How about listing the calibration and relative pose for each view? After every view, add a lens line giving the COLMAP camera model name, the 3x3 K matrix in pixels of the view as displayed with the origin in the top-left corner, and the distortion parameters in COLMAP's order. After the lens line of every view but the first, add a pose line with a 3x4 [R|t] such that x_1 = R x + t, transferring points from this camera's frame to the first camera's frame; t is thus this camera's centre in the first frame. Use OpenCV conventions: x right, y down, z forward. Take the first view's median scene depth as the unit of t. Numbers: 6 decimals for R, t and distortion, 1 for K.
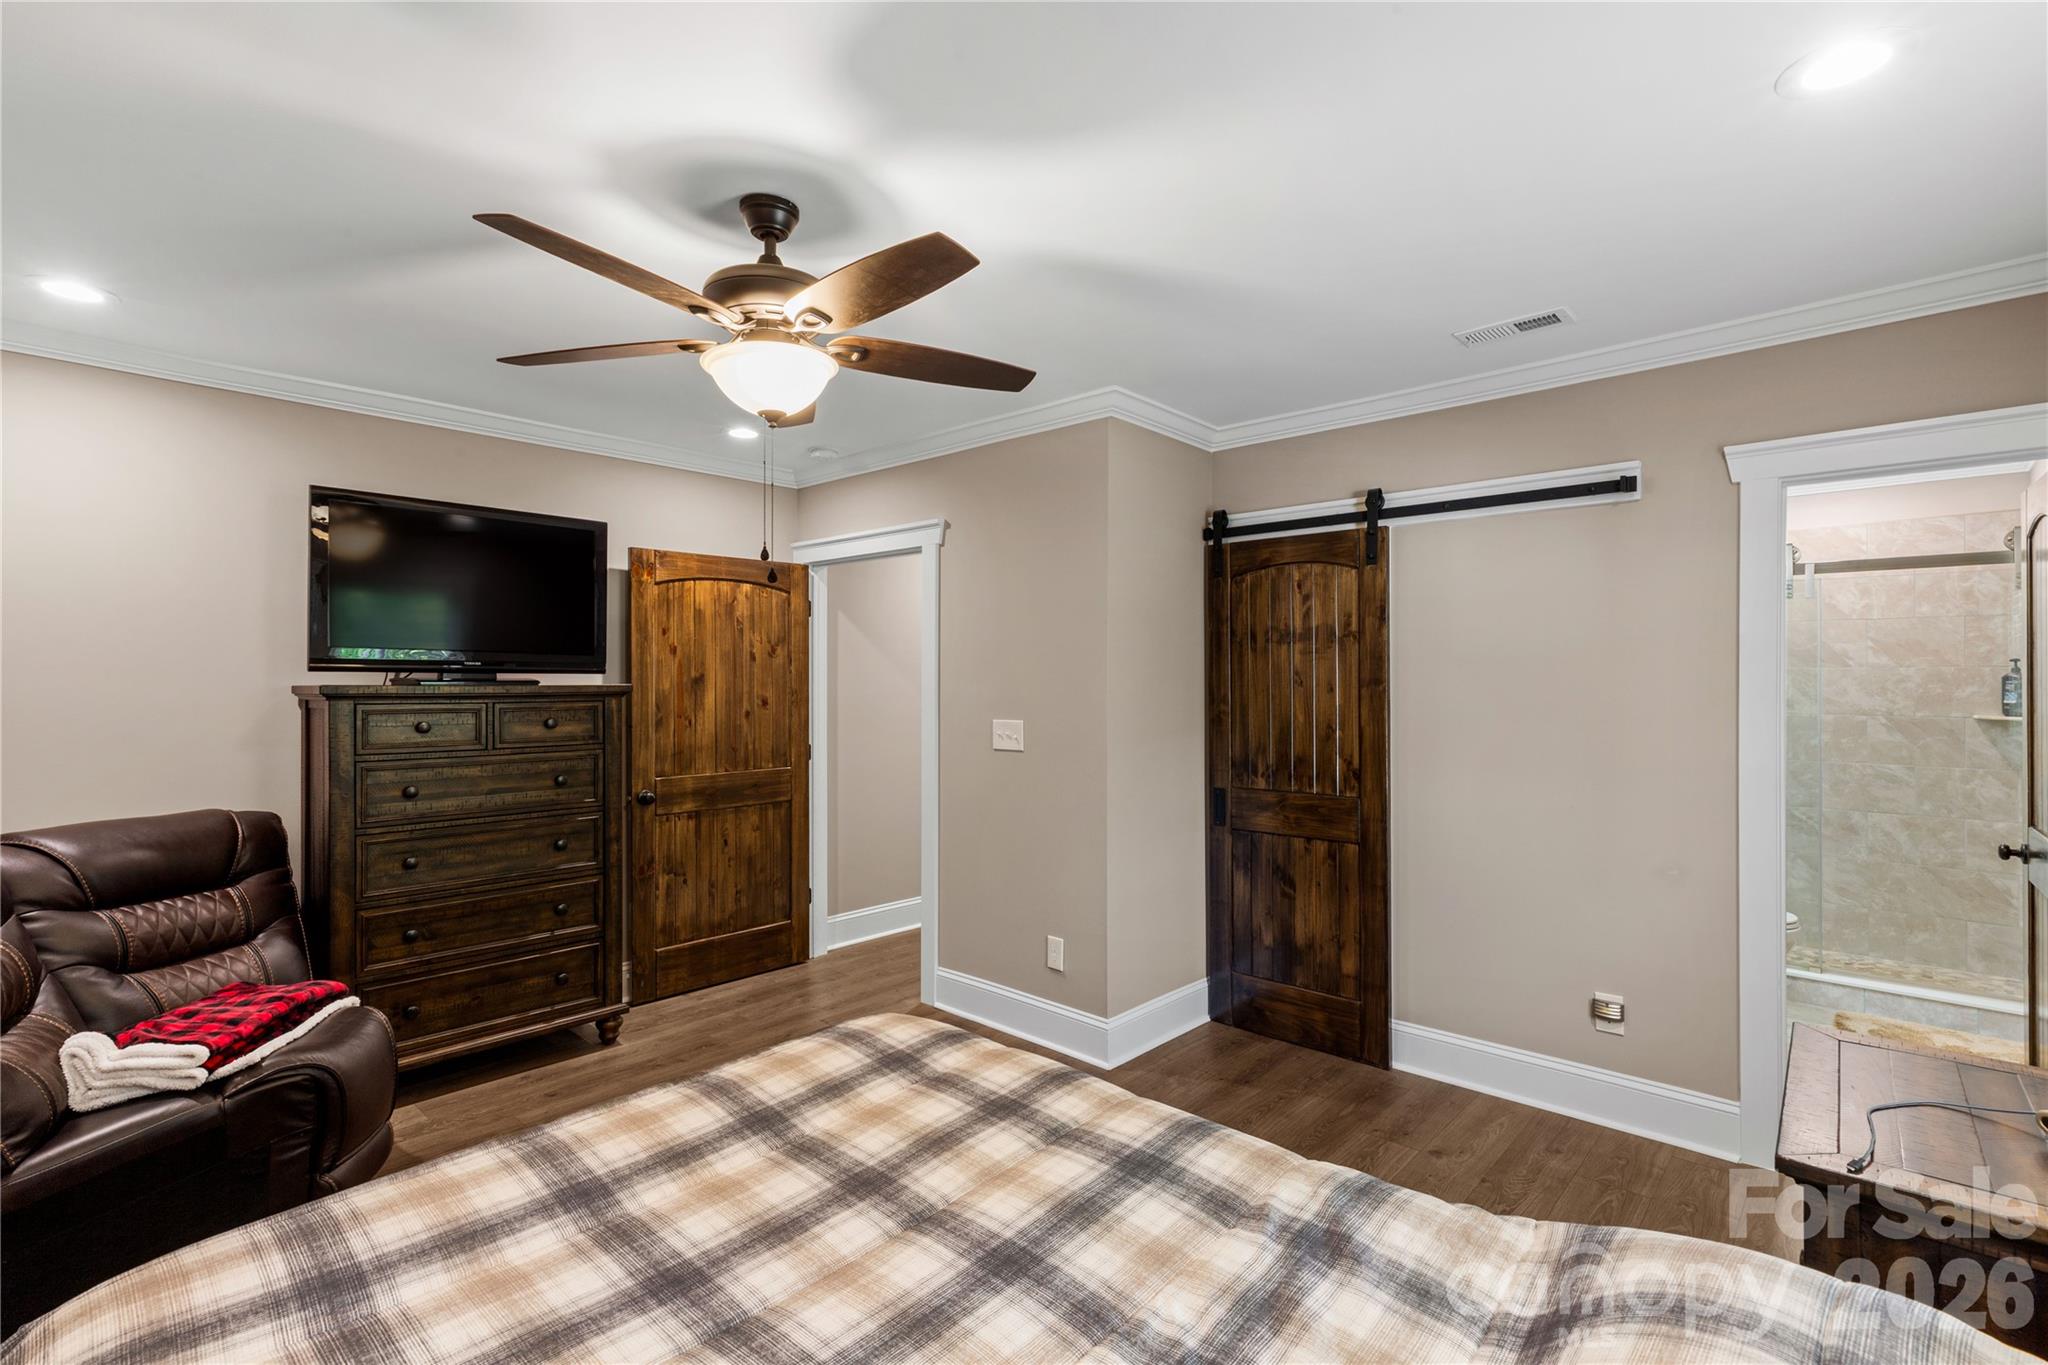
lens RADIAL K [[930.7, 0, 1022.1], [0, 930.7, 675.0], [0, 0, 1]] dist [0.009826, -0.002340]
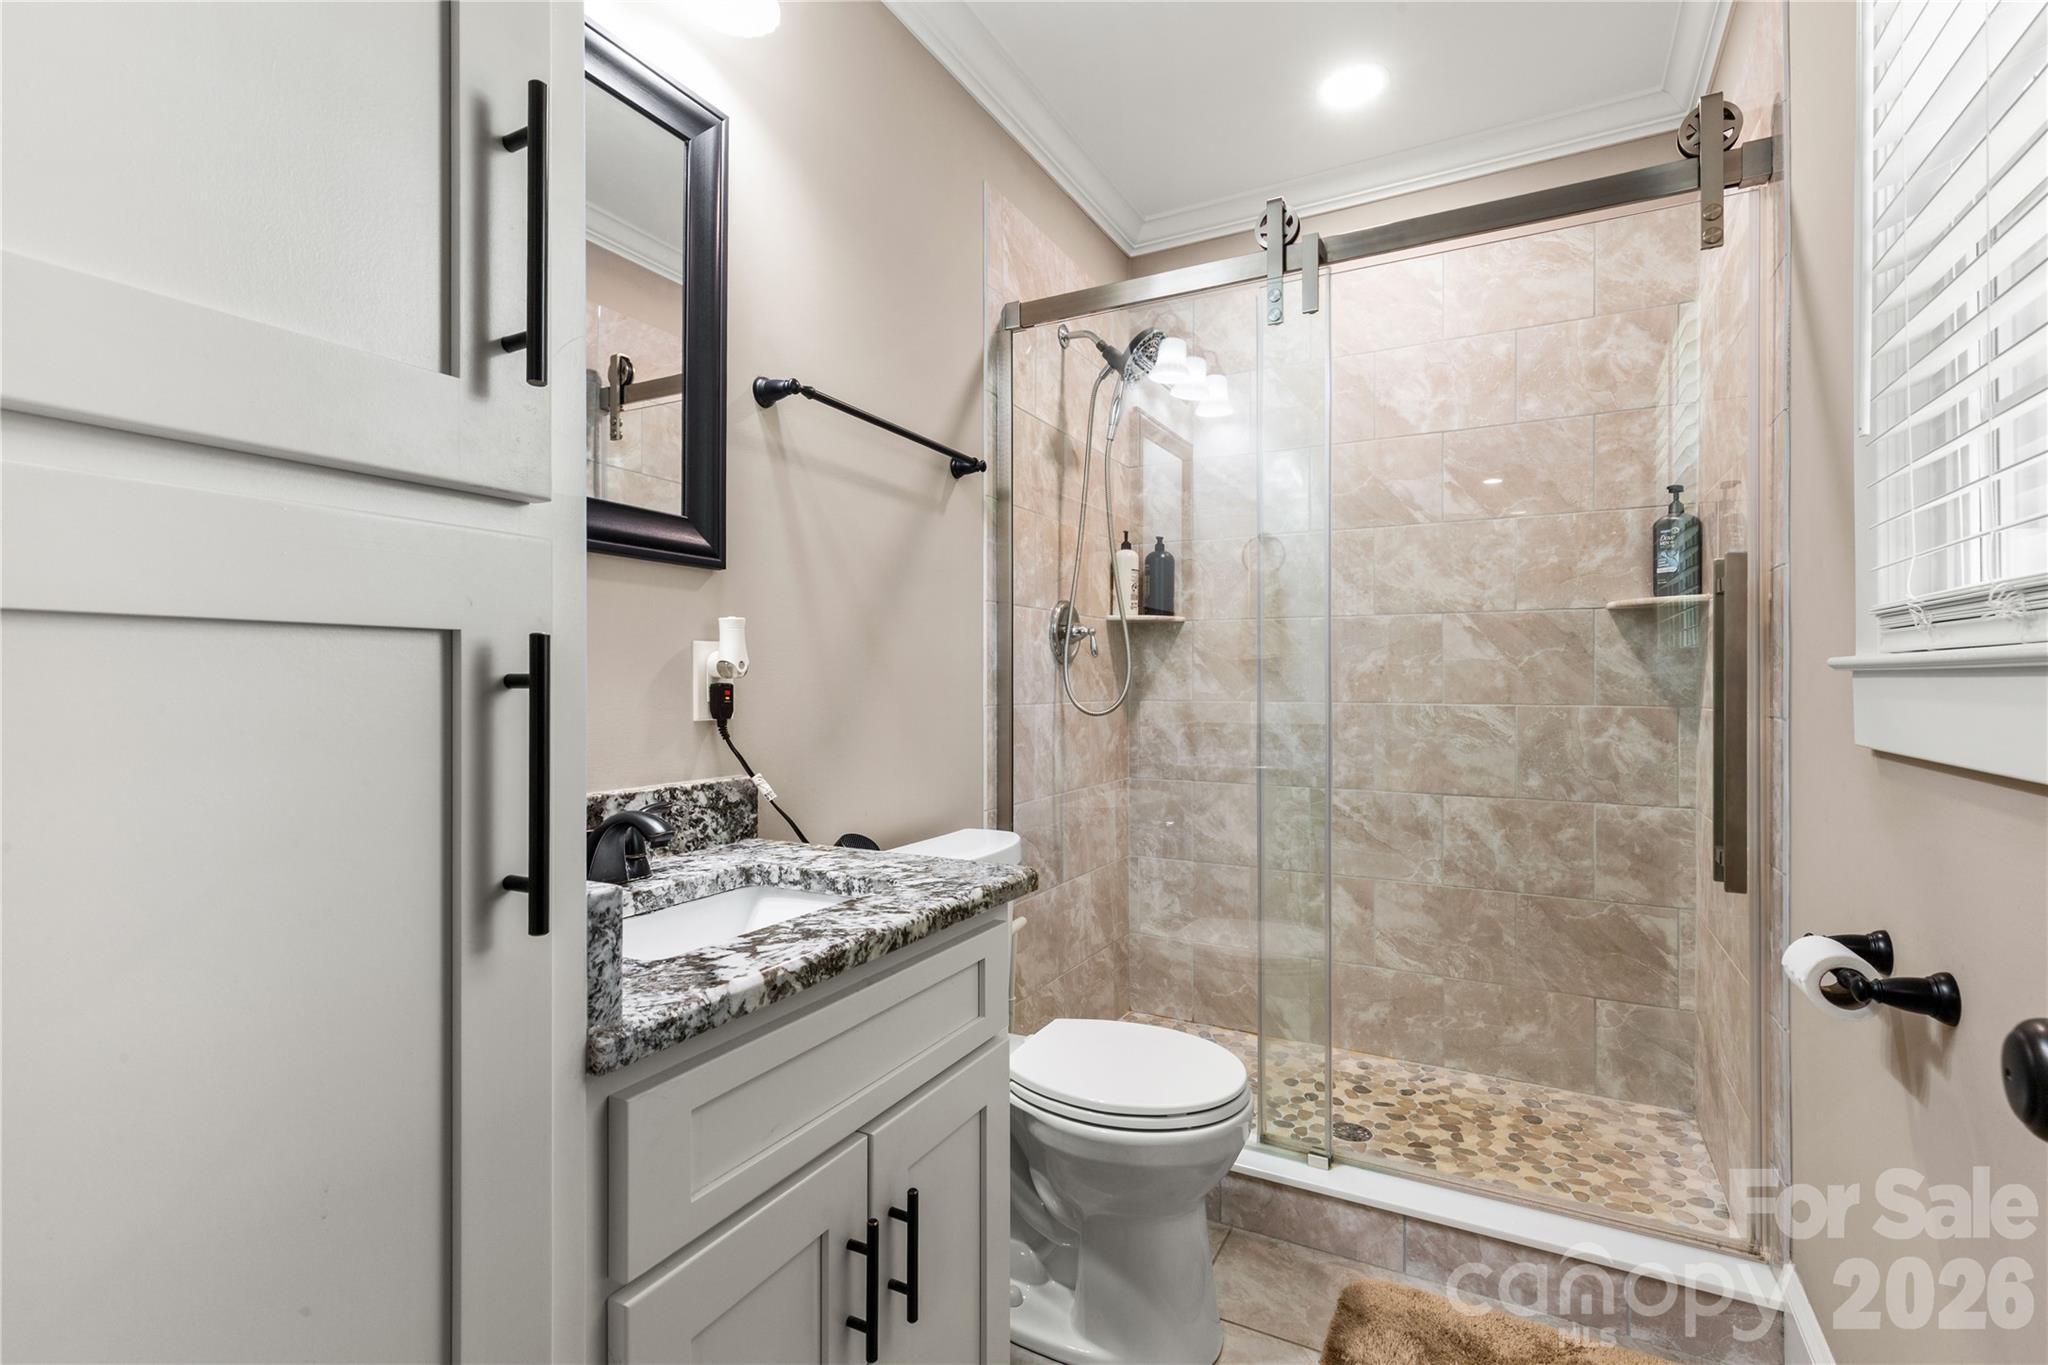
lens RADIAL K [[930.7, 0, 1025.0], [0, 930.7, 685.1], [0, 0, 1]] dist [0.009826, -0.002340]
pose [[0.967776, -0.001124, 0.251809, 0.553571], [0.000232, 0.999994, 0.003574, 0.084015], [-0.251812, -0.003400, 0.967770, 0.561640]]
